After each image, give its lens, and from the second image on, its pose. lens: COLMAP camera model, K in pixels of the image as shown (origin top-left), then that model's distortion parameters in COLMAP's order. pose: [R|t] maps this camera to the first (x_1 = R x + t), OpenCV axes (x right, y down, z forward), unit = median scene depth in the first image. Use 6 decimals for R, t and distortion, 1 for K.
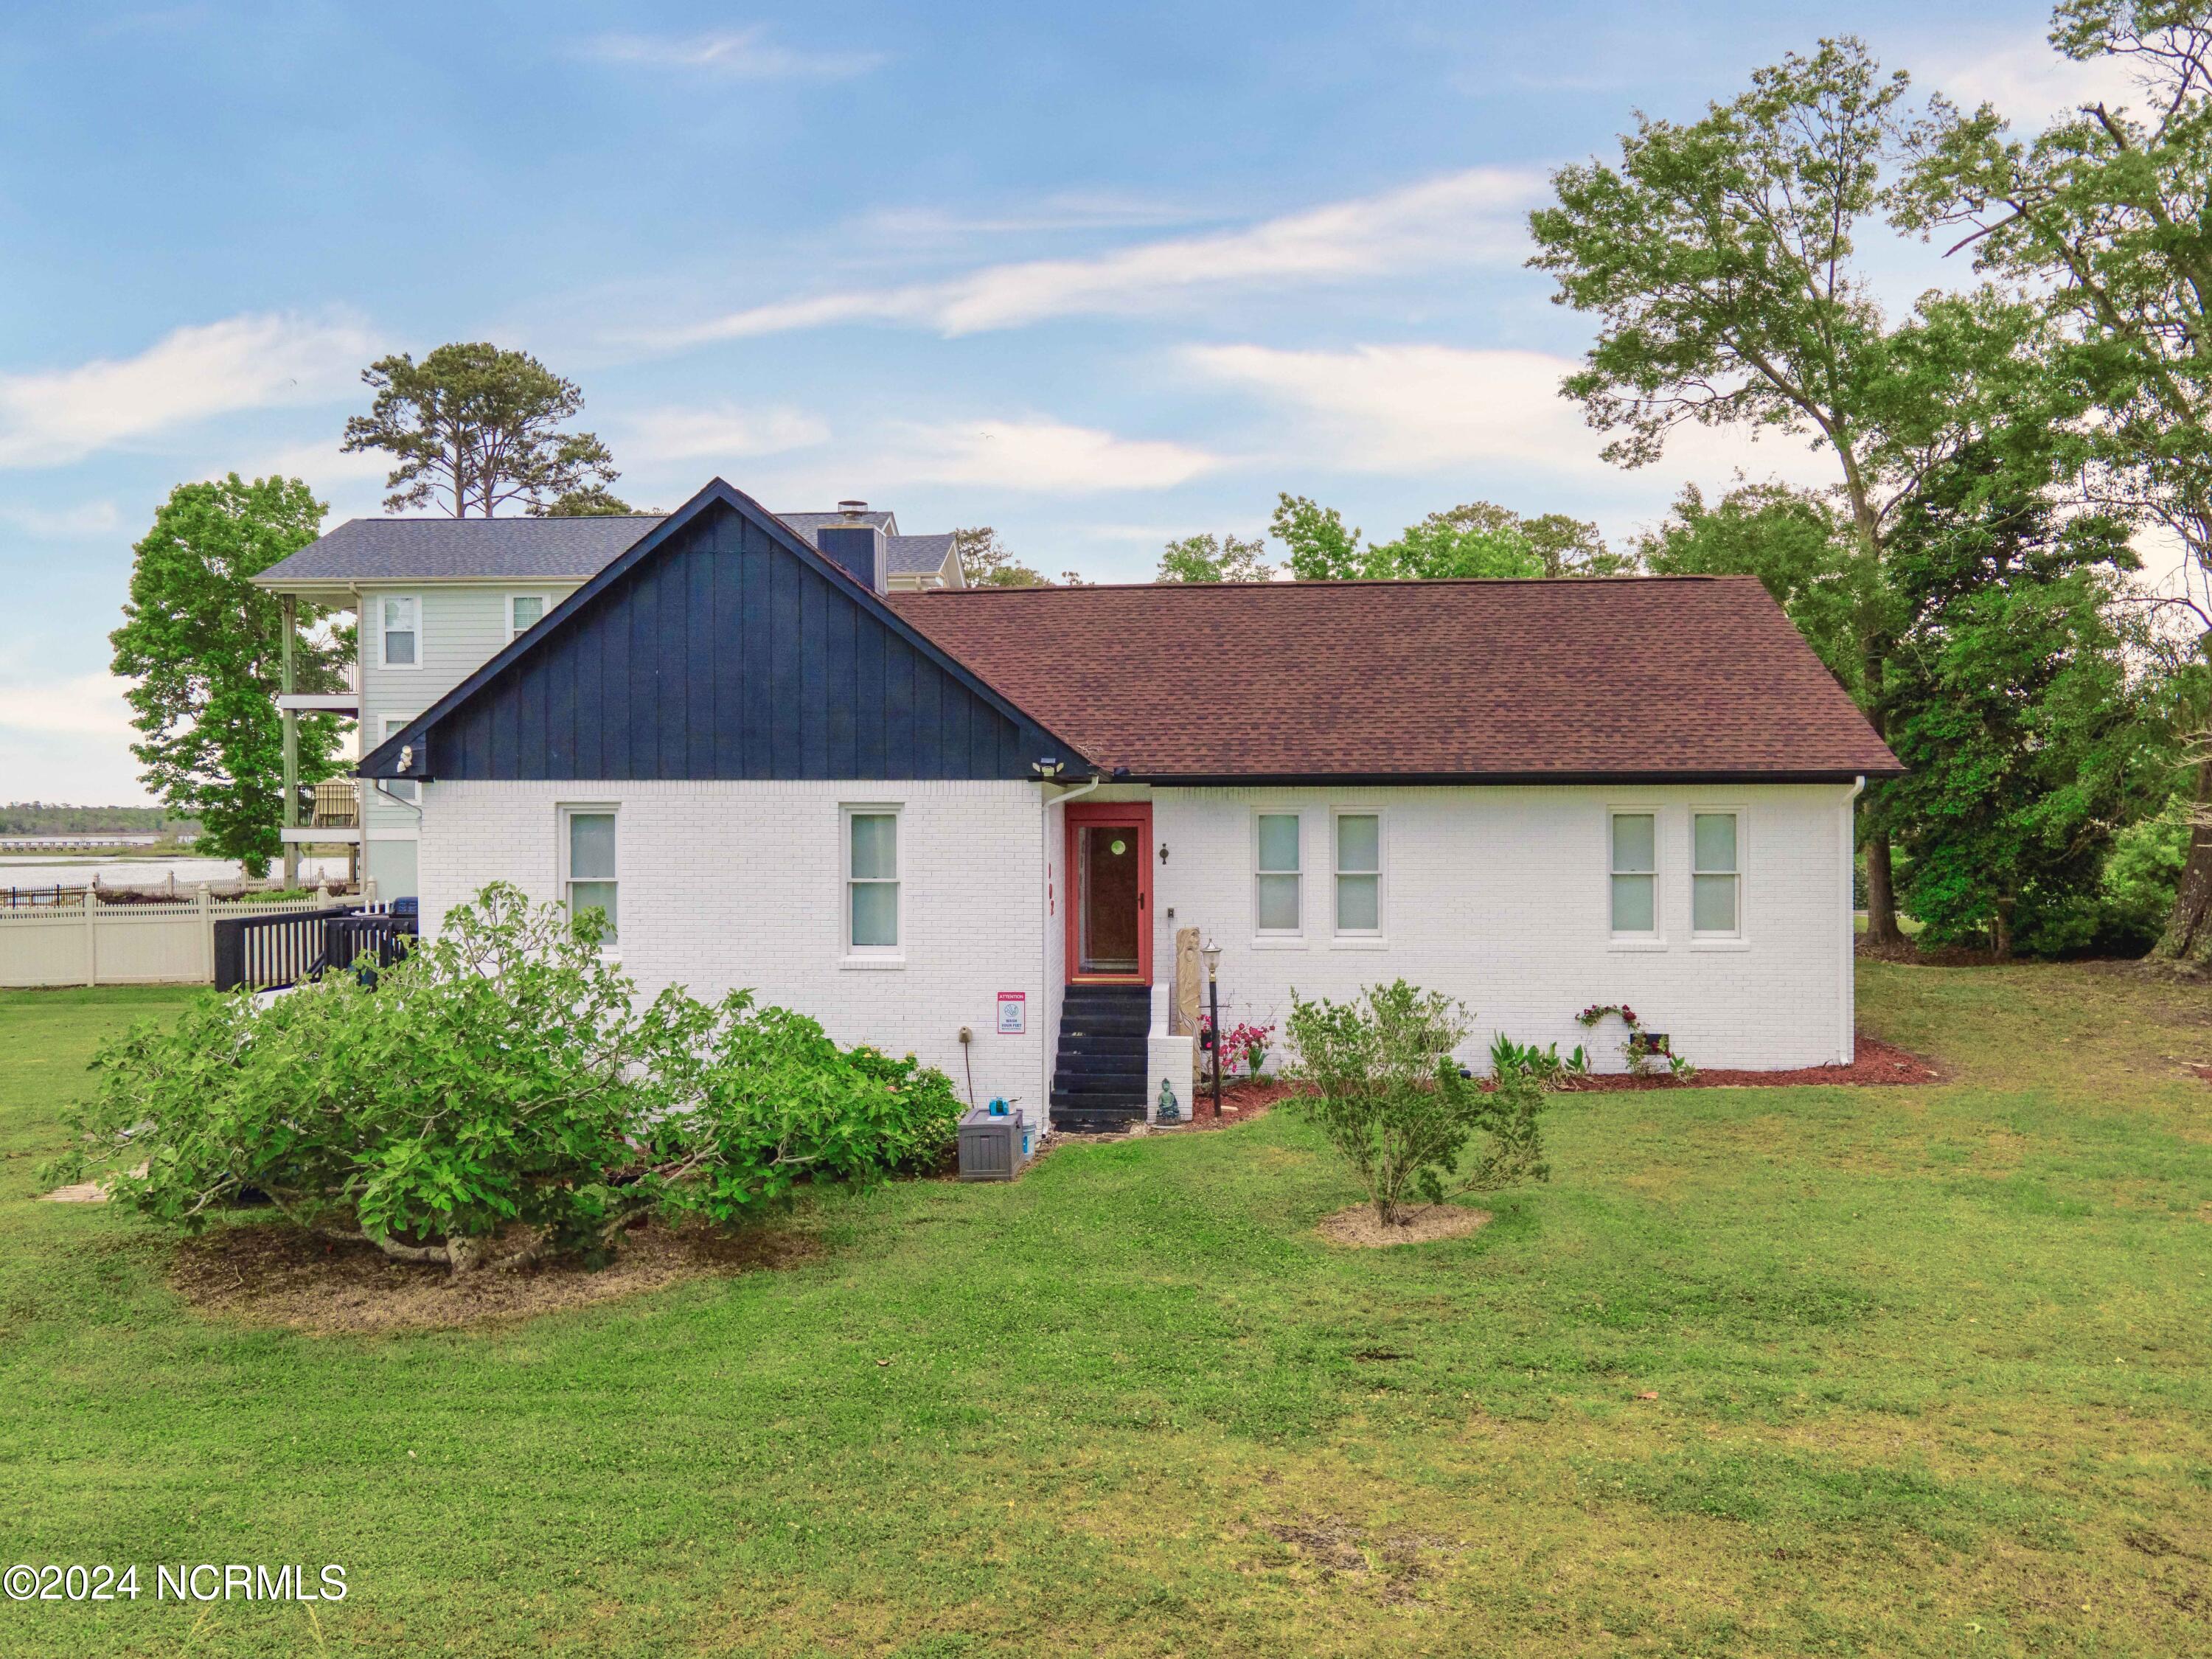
lens RADIAL K [[1625.8, 0, 1103.6], [0, 1625.8, 875.8], [0, 0, 1]] dist [0.023574, 0.022667]
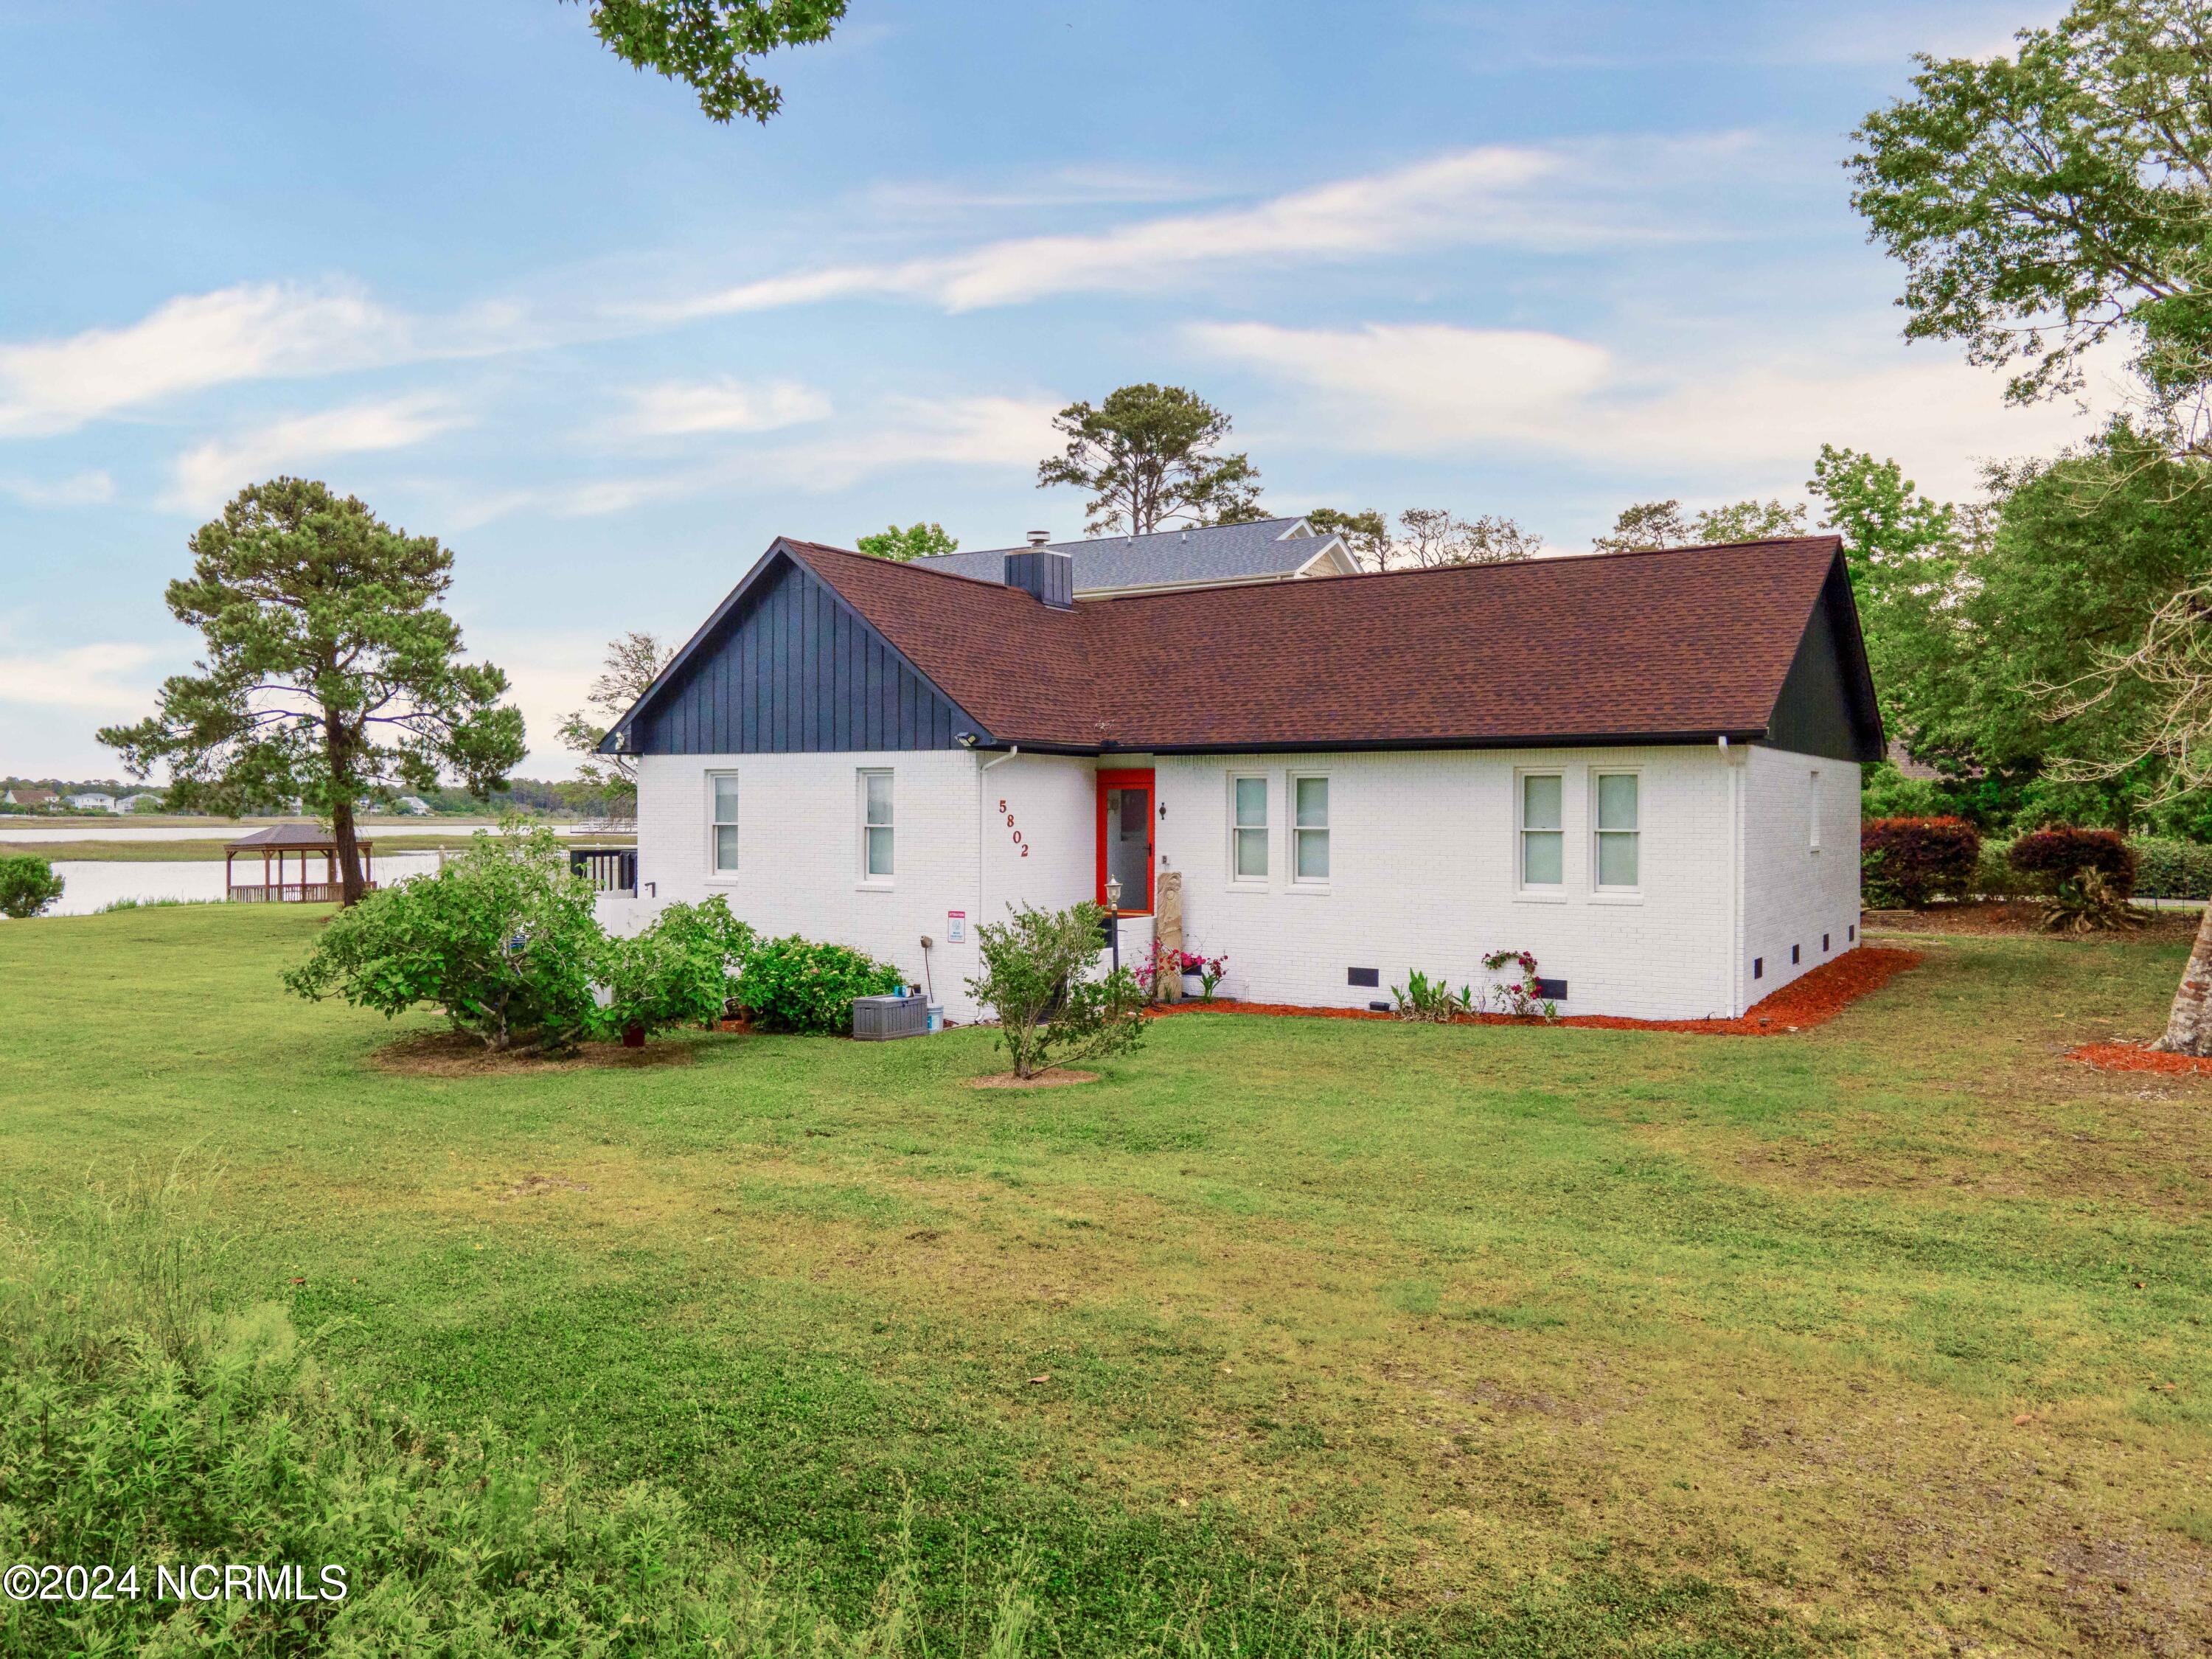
lens RADIAL K [[1625.8, 0, 1105.1], [0, 1625.8, 891.2], [0, 0, 1]] dist [0.023574, 0.022667]
pose [[0.881007, 0.028904, -0.472219, 0.579340], [-0.021058, 0.999539, 0.021892, 0.020733], [0.472634, -0.009343, 0.881209, -0.092541]]
